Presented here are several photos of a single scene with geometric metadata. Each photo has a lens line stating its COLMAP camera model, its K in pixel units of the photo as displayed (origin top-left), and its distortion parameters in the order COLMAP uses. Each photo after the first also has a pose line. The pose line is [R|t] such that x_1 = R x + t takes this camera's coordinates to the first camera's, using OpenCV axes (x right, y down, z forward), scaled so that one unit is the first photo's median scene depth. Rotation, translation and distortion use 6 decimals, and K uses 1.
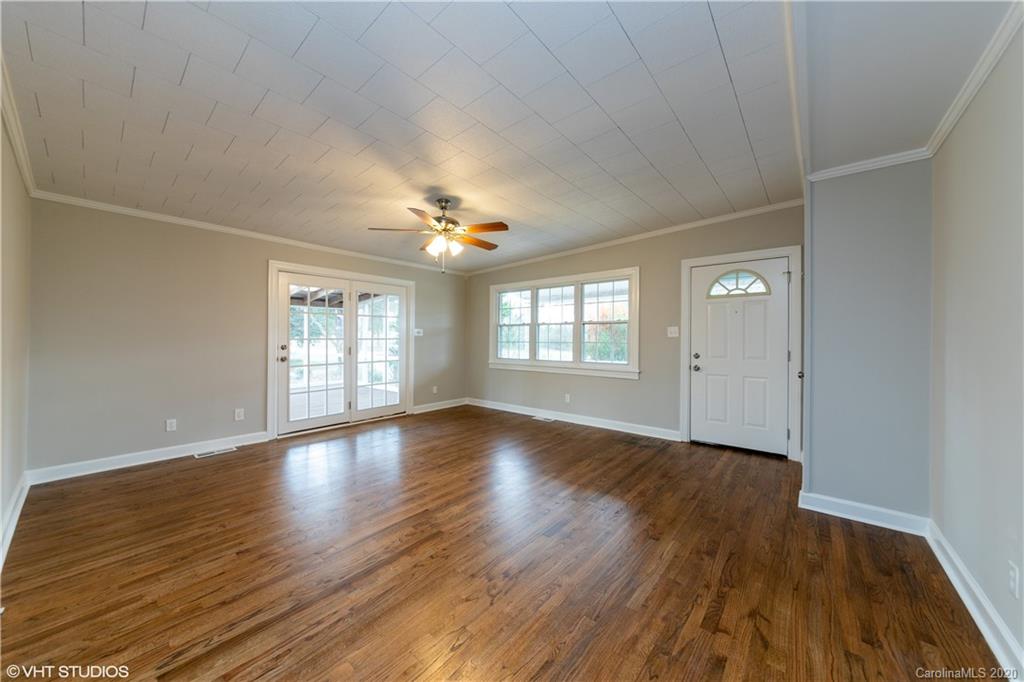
lens RADIAL K [[358.1, 0, 508.5], [0, 358.1, 335.1], [0, 0, 1]] dist [-0.000613, -0.000193]
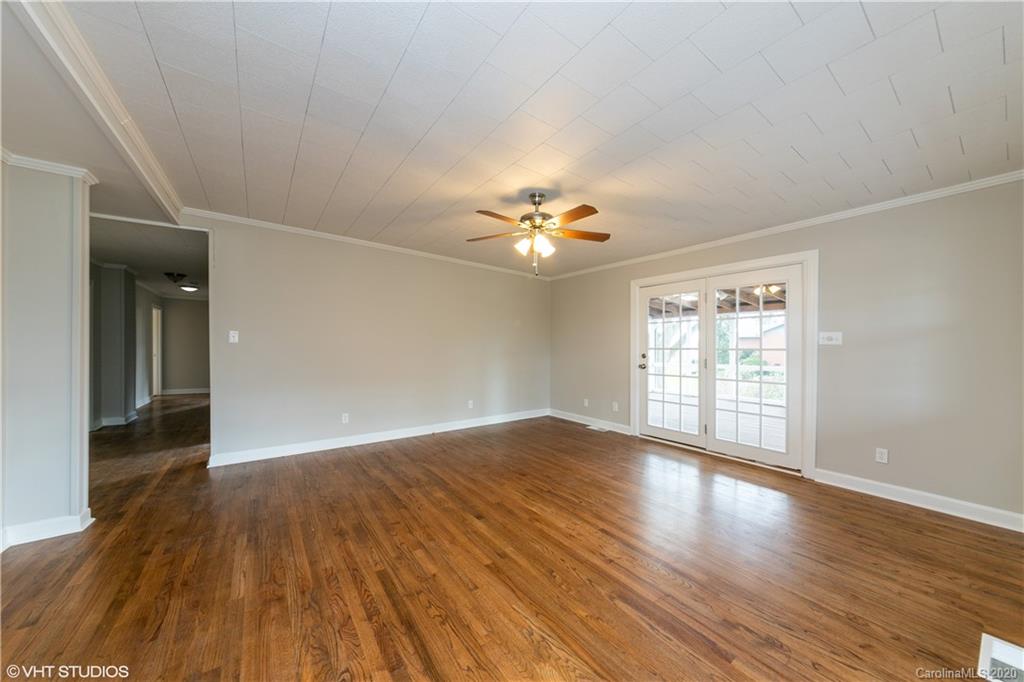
lens RADIAL K [[358.1, 0, 513.1], [0, 358.1, 345.5], [0, 0, 1]] dist [-0.000613, -0.000193]
pose [[-0.248083, -0.003054, -0.968734, 0.537708], [0.004057, 0.999983, -0.004192, 0.005024], [0.968730, -0.004970, -0.248067, 0.884188]]
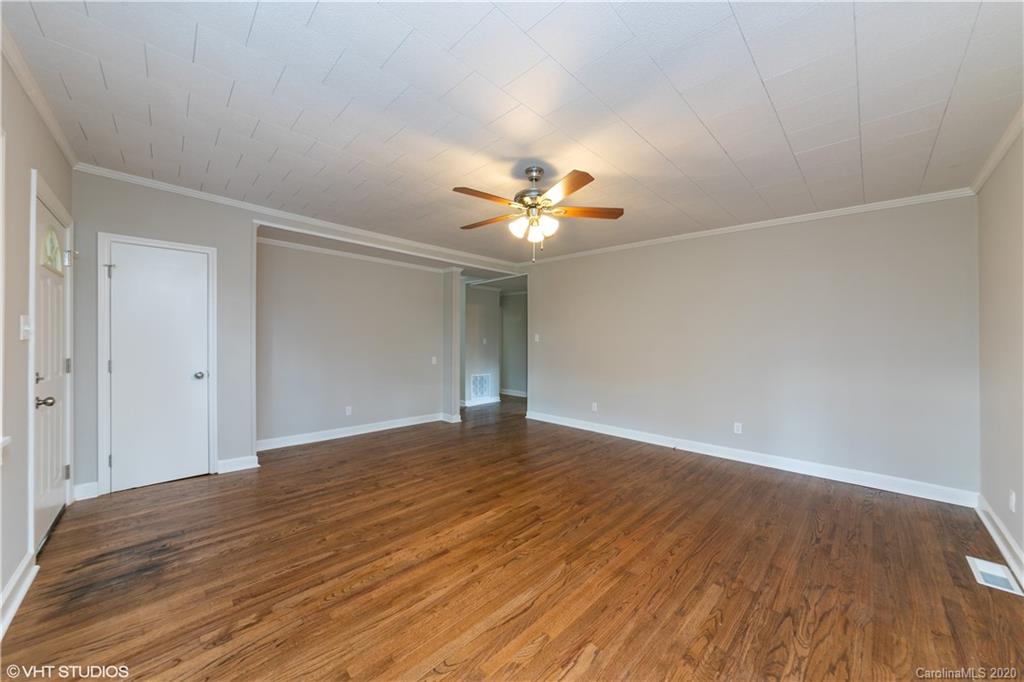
lens RADIAL K [[358.1, 0, 515.3], [0, 358.1, 345.2], [0, 0, 1]] dist [-0.000613, -0.000193]
pose [[-0.995756, -0.009140, 0.091580, -0.163864], [-0.009218, 0.999957, -0.000429, 0.005820], [-0.091572, -0.001271, -0.995798, 1.353966]]
